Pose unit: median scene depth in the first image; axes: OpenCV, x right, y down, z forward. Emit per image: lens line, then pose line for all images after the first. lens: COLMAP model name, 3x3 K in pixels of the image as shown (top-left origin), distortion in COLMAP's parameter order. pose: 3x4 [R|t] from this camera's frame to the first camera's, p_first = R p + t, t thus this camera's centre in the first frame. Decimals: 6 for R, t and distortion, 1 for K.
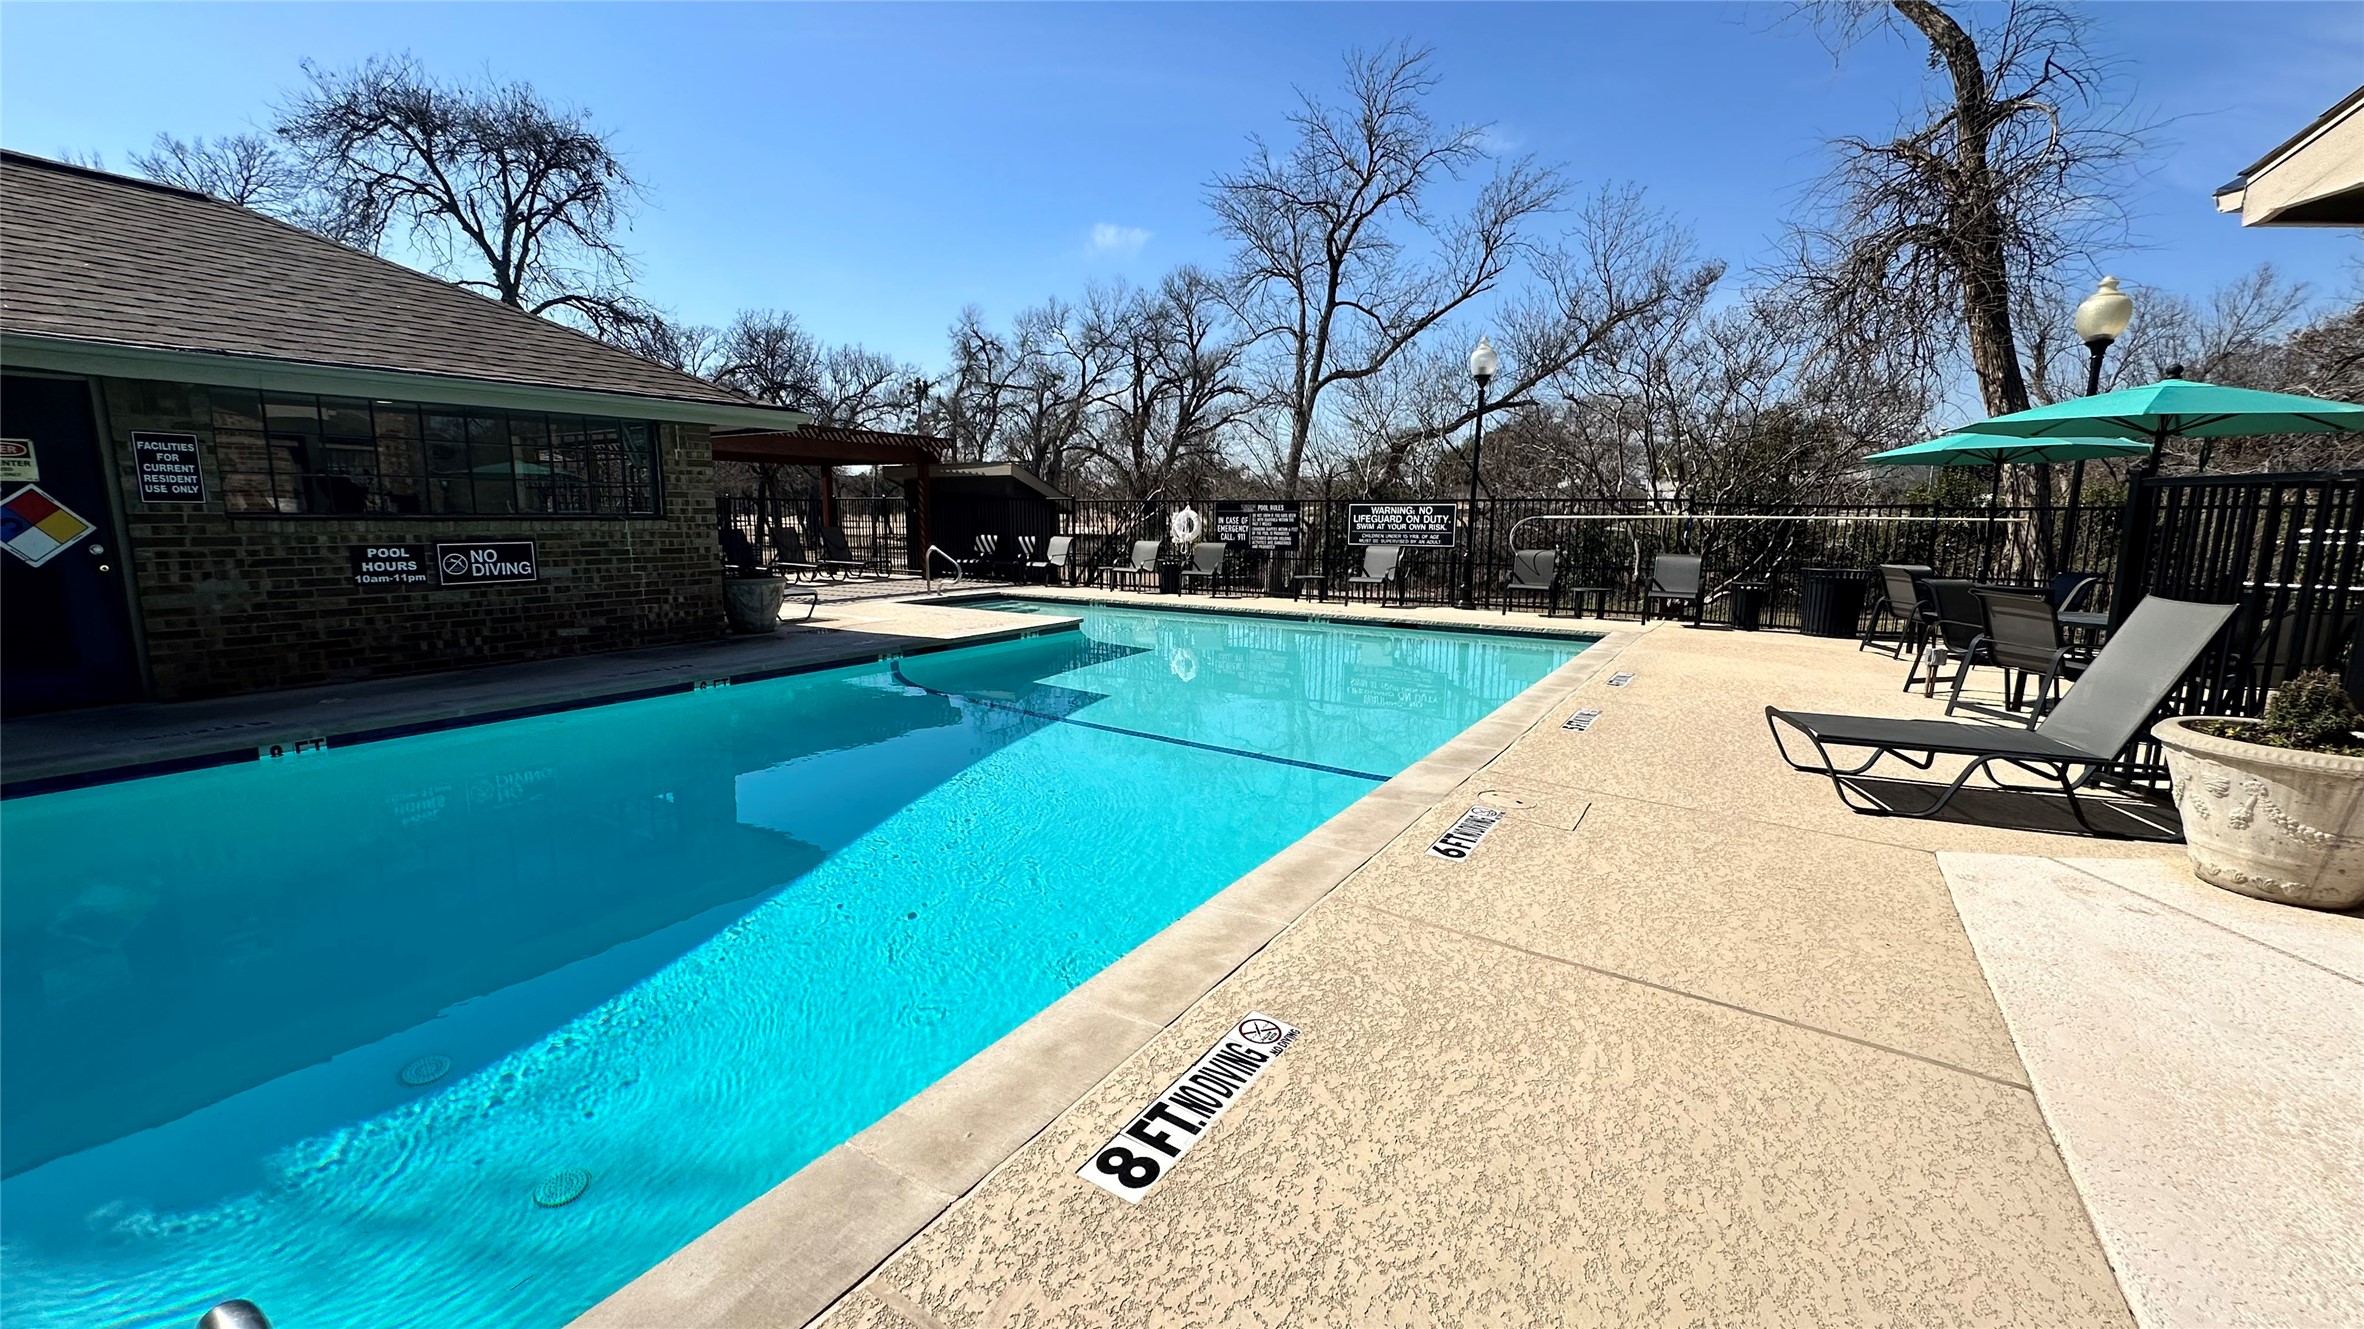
lens RADIAL K [[935.5, 0, 1182.0], [0, 935.5, 664.5], [0, 0, 1]] dist [0.000072, 0.000337]
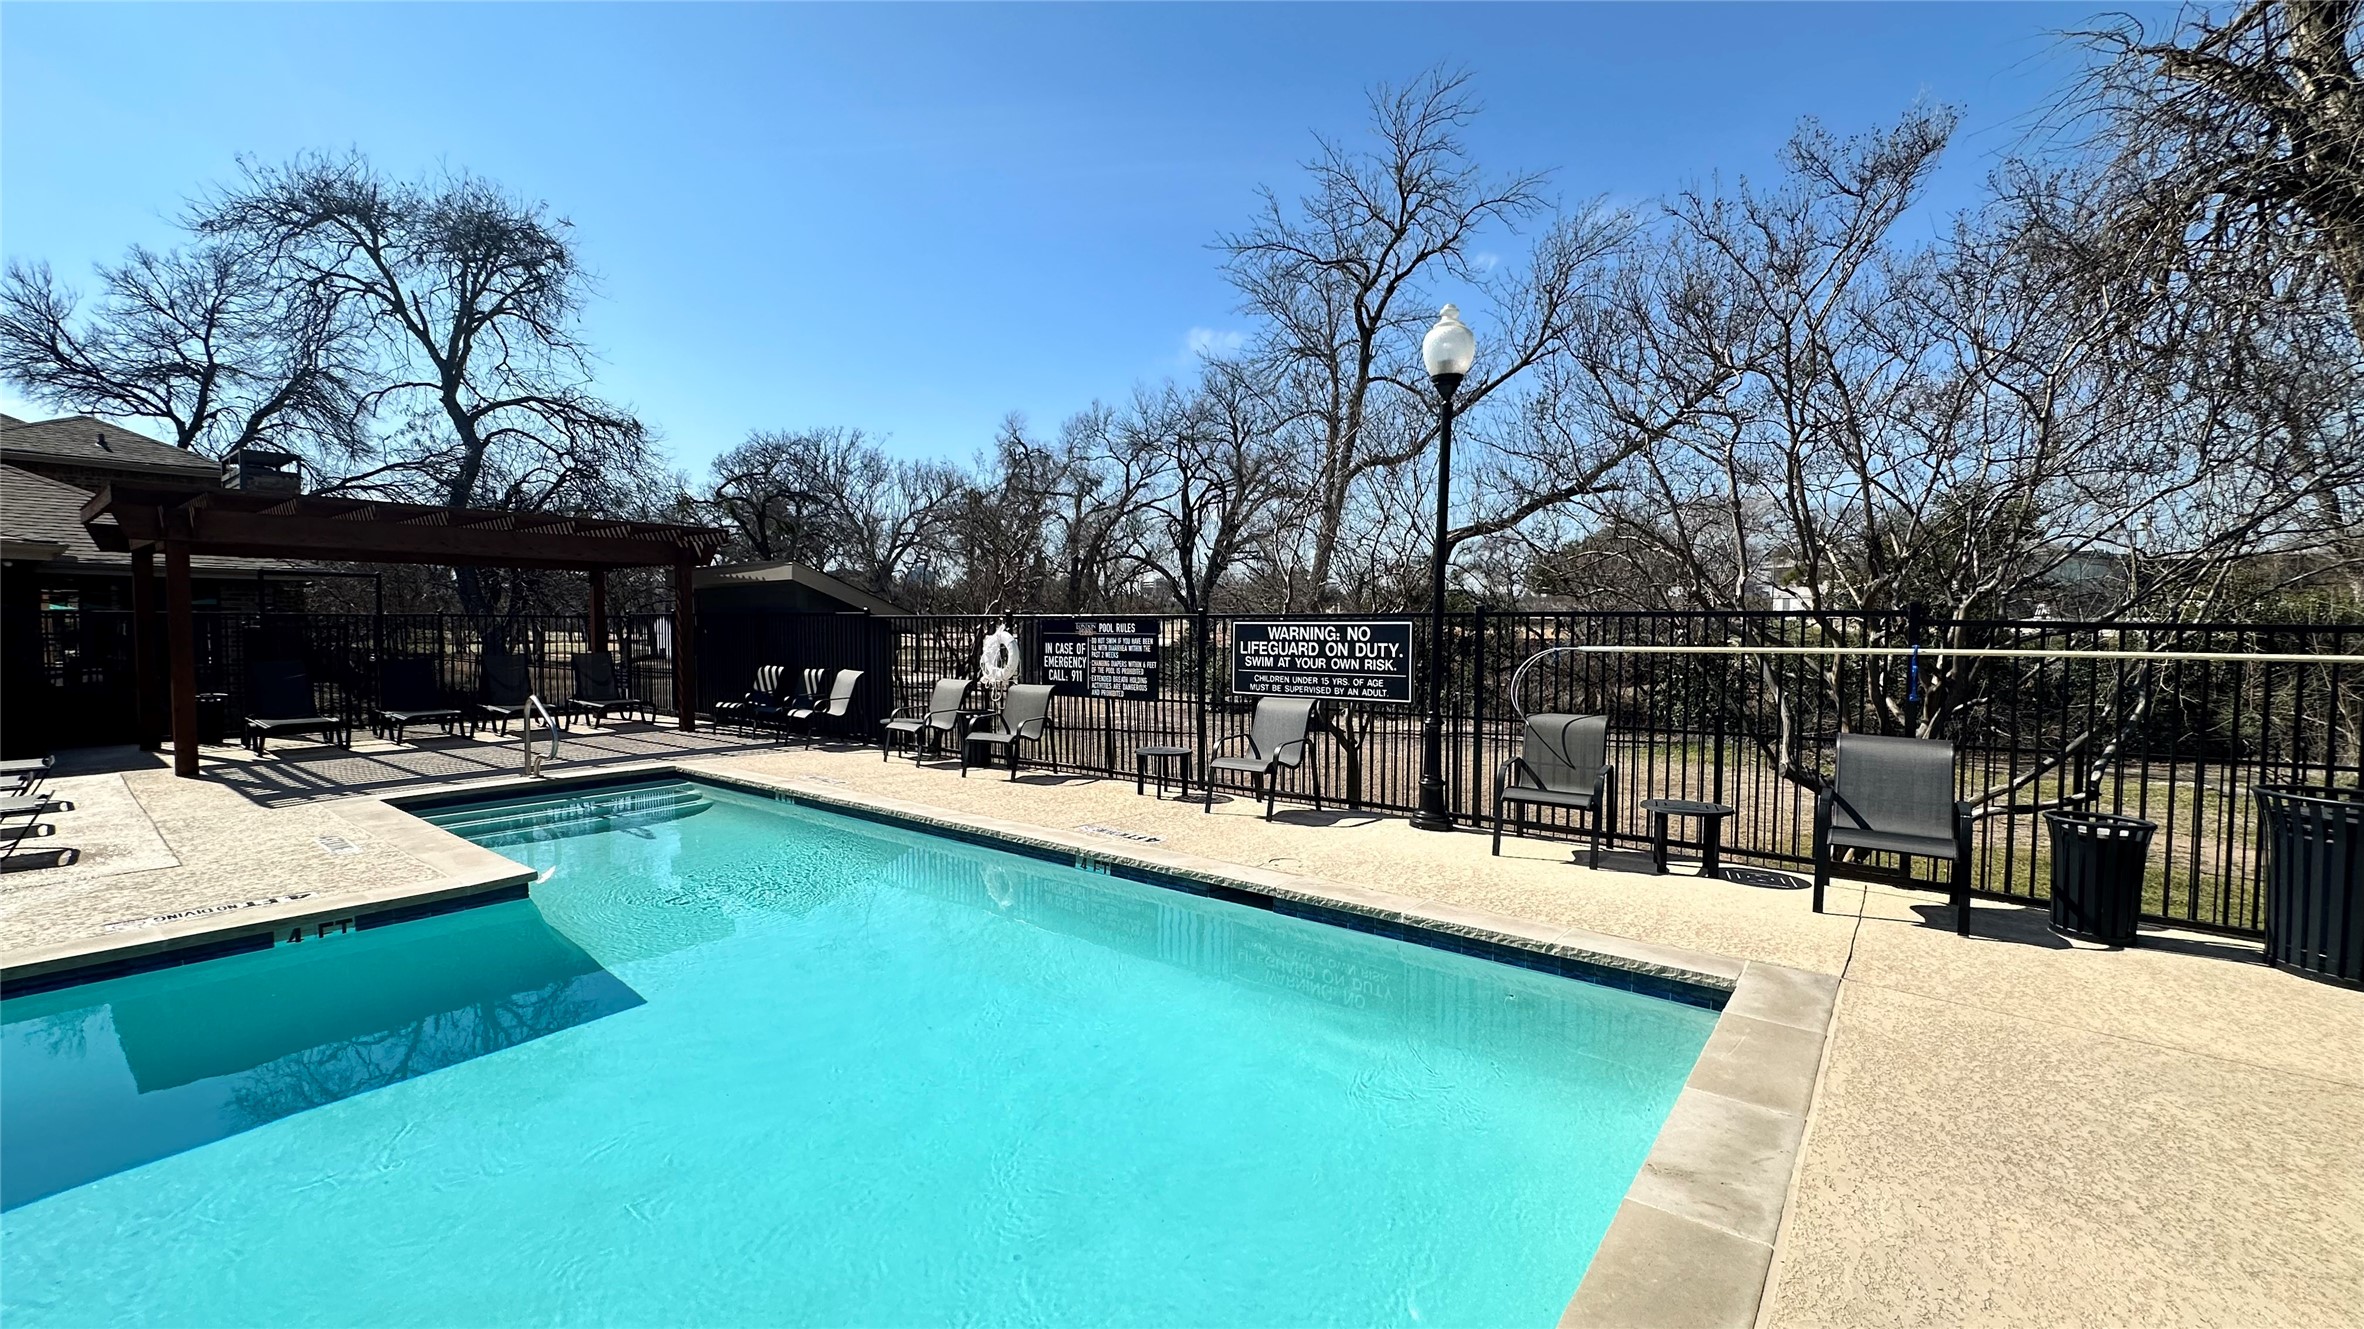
lens RADIAL K [[936.1, 0, 1182.0], [0, 936.1, 664.5], [0, 0, 1]] dist [-0.001125, -0.000139]
pose [[0.994320, 0.002215, -0.106409, 0.091368], [-0.014680, 0.993082, -0.116505, -0.035202], [0.105415, 0.117405, 0.987473, 0.195538]]
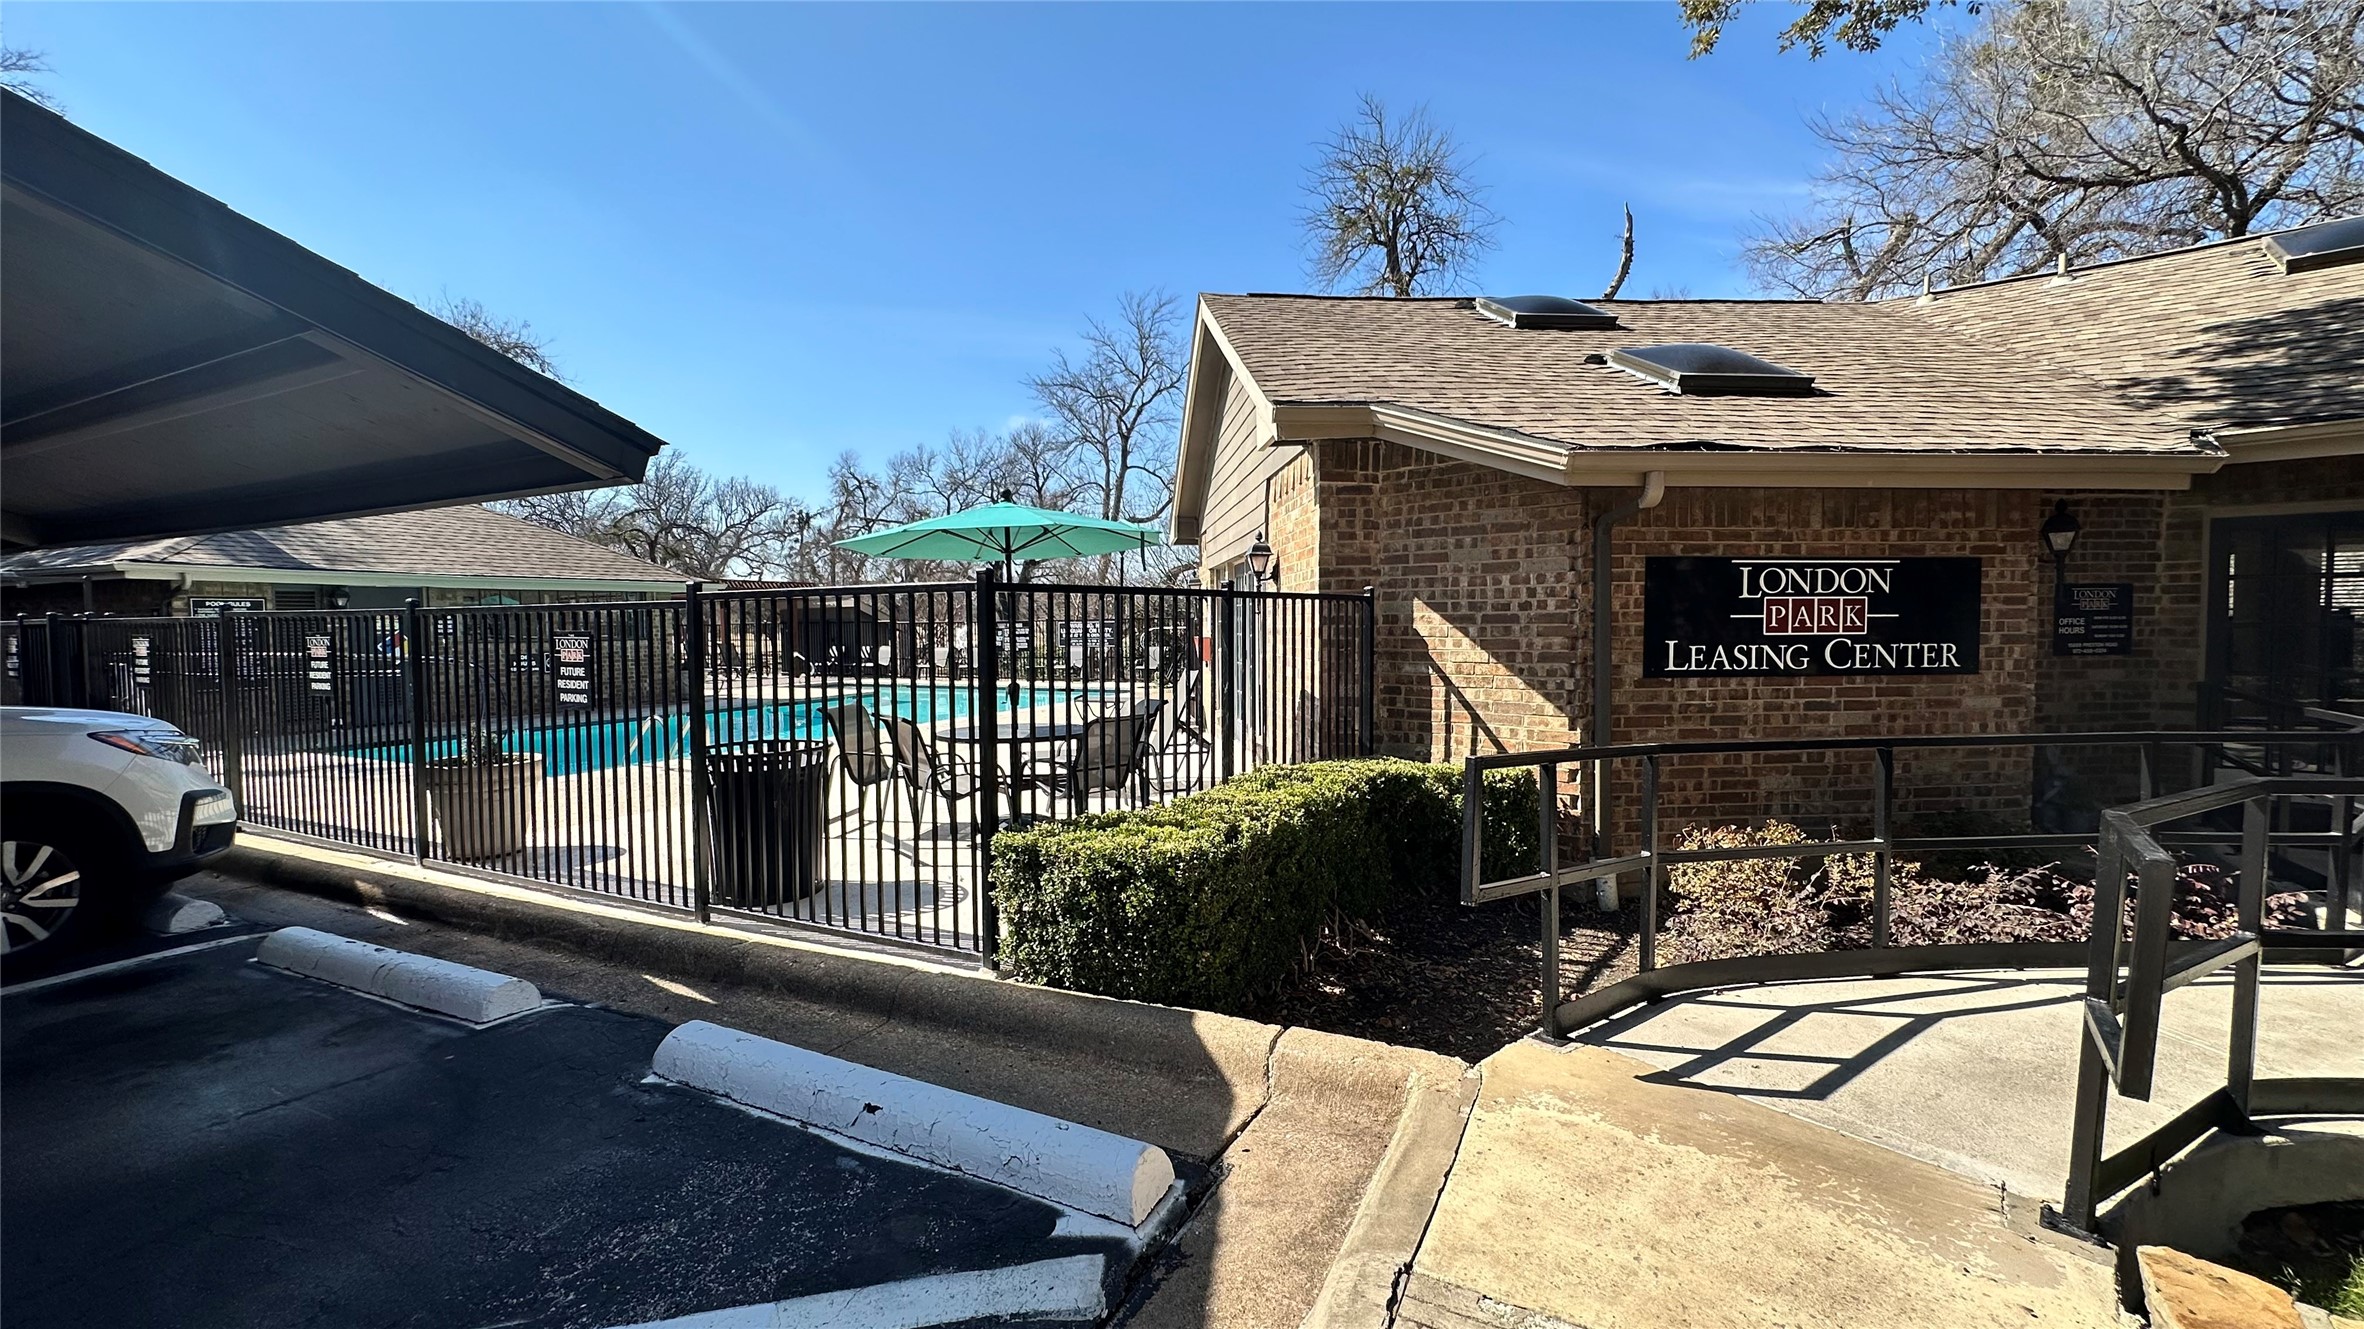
lens RADIAL K [[936.1, 0, 1182.0], [0, 936.1, 664.5], [0, 0, 1]] dist [-0.001125, -0.000139]
pose [[0.993531, -0.025041, 0.110767, 0.091205], [0.037753, 0.992740, -0.114200, 0.043122], [-0.107103, 0.117643, 0.987263, -0.281834]]
